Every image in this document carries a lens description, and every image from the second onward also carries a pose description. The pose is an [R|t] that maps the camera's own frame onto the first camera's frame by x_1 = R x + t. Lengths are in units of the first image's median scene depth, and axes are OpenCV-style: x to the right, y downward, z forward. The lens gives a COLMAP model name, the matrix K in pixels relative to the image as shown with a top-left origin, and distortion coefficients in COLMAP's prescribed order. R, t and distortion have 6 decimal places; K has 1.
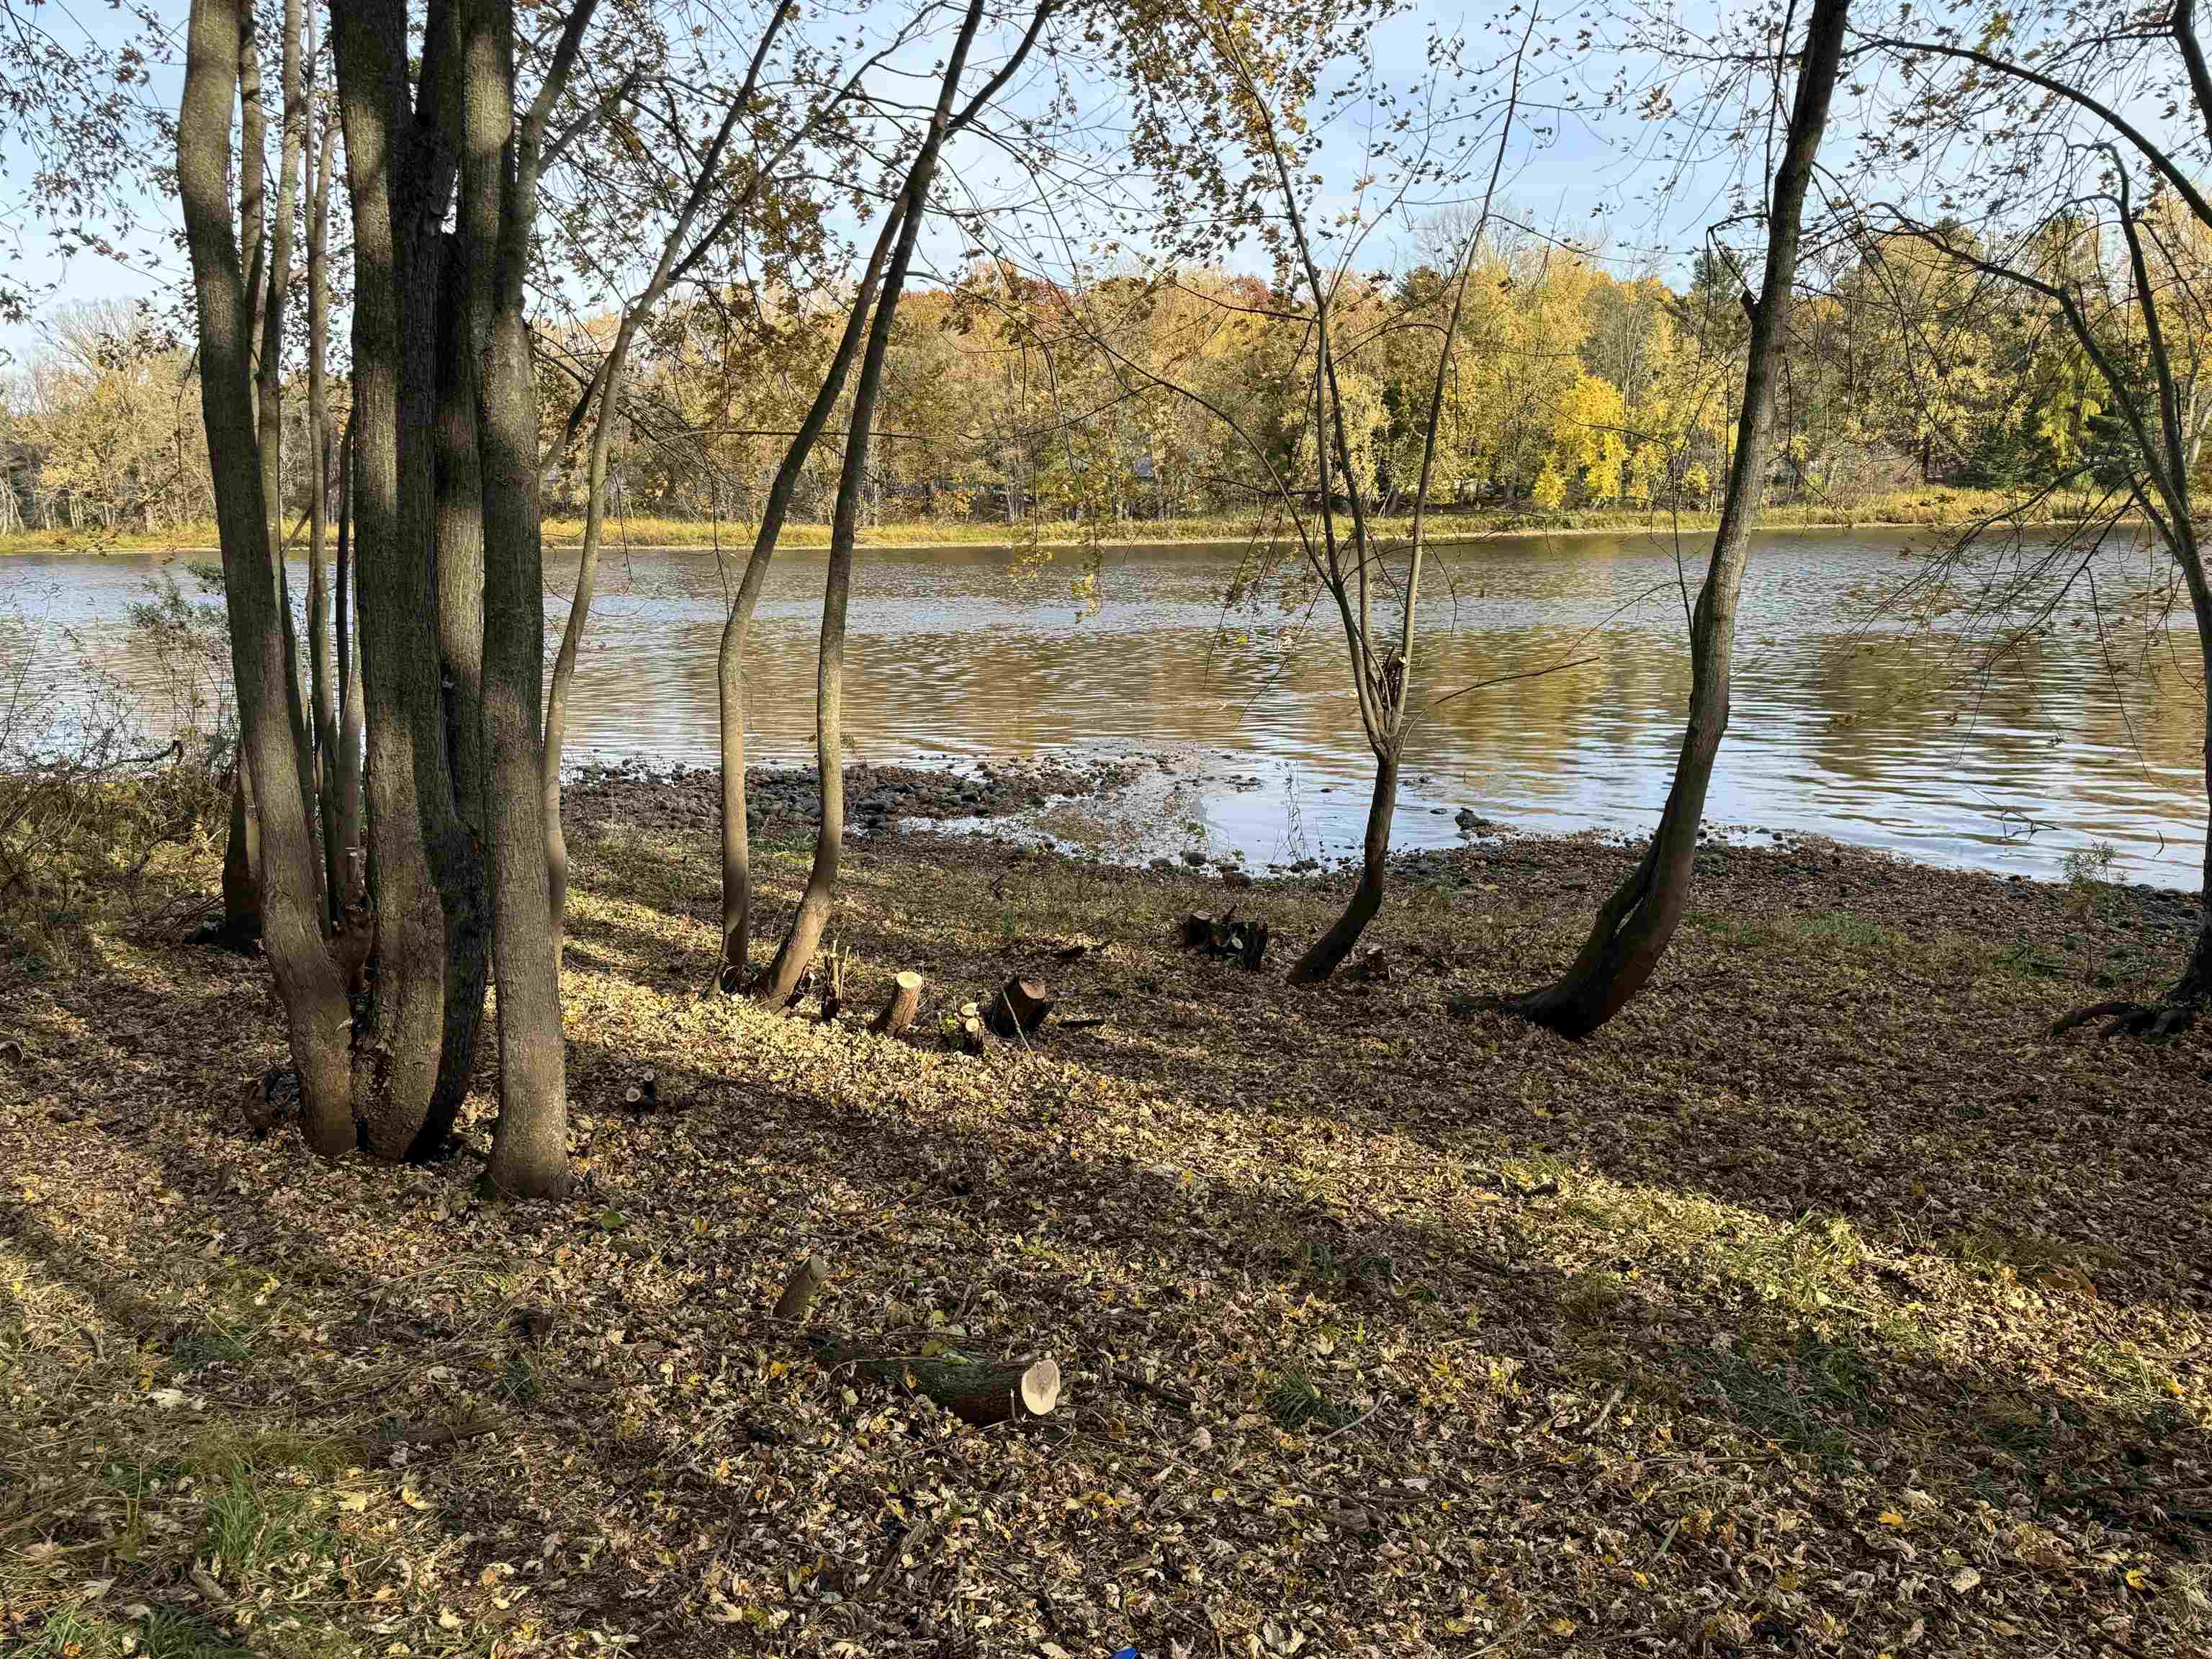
lens RADIAL K [[1568.6, 0, 1105.6], [0, 1568.6, 831.9], [0, 0, 1]] dist [0.033532, -0.014200]
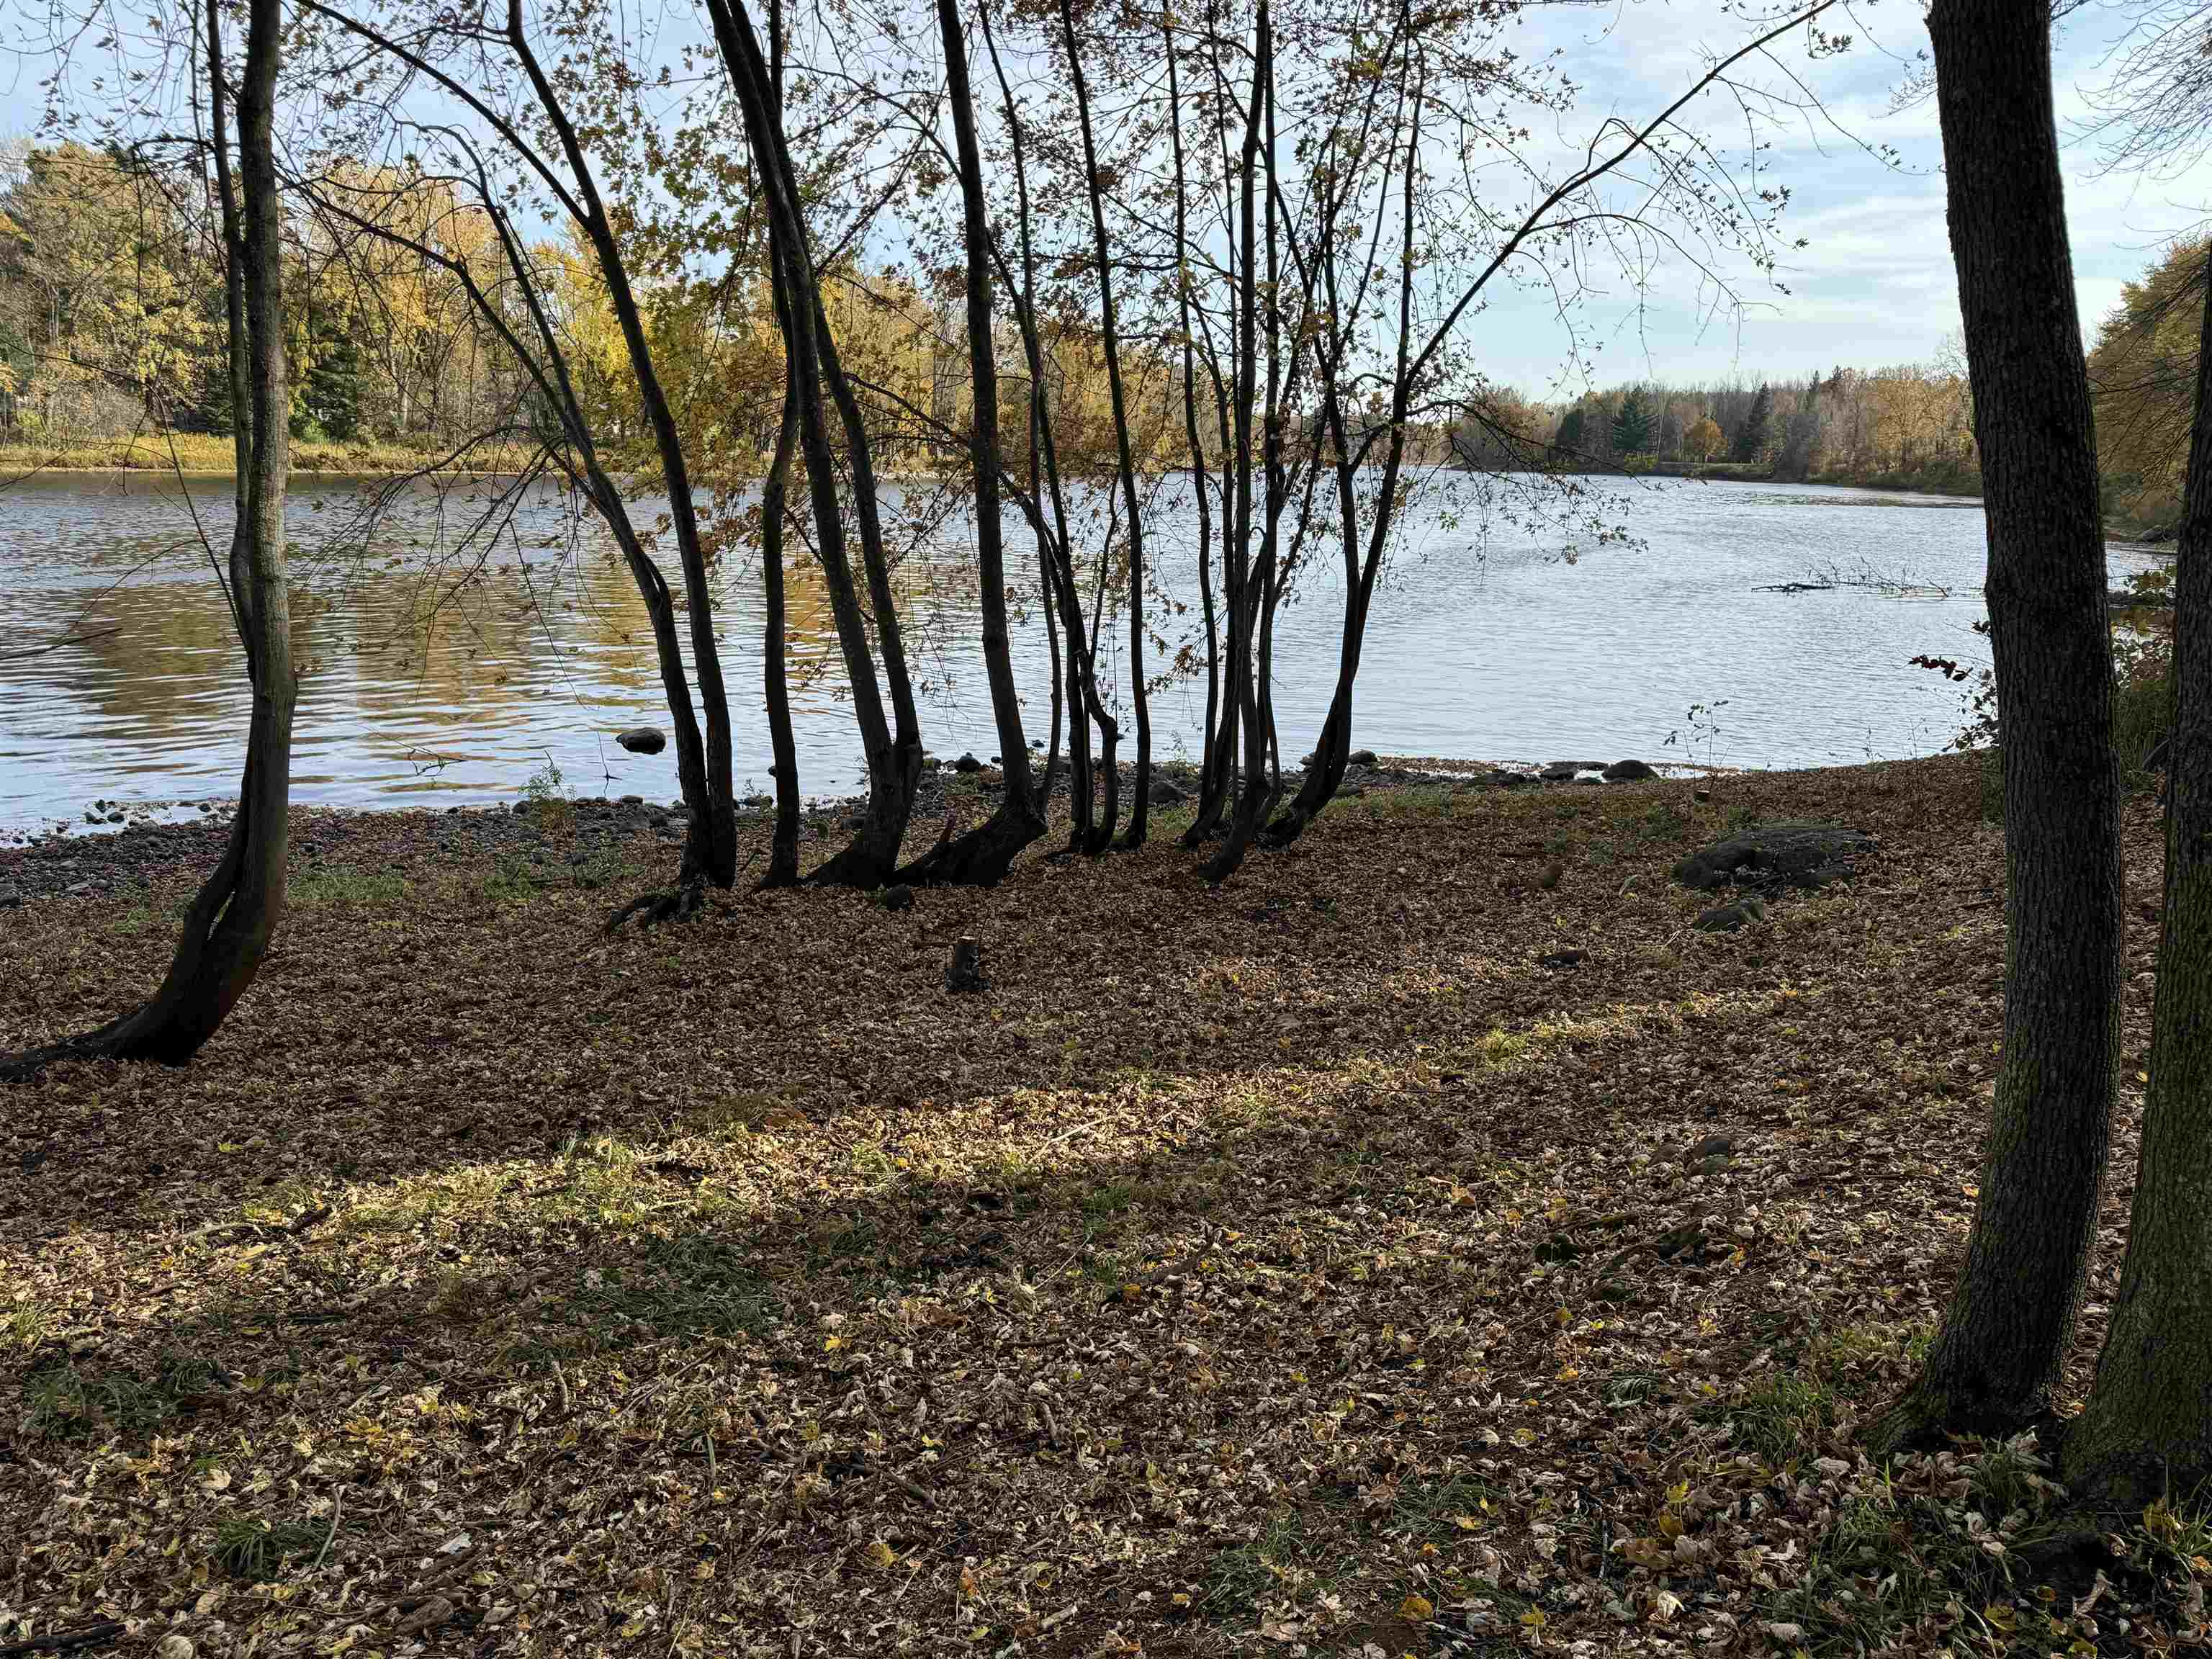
lens RADIAL K [[1568.6, 0, 1100.7], [0, 1568.6, 828.5], [0, 0, 1]] dist [0.033532, -0.014200]
pose [[0.548821, -0.172930, 0.817857, -0.204071], [0.148434, 0.982981, 0.108238, -0.028696], [-0.822656, 0.061994, 0.565149, 0.108744]]
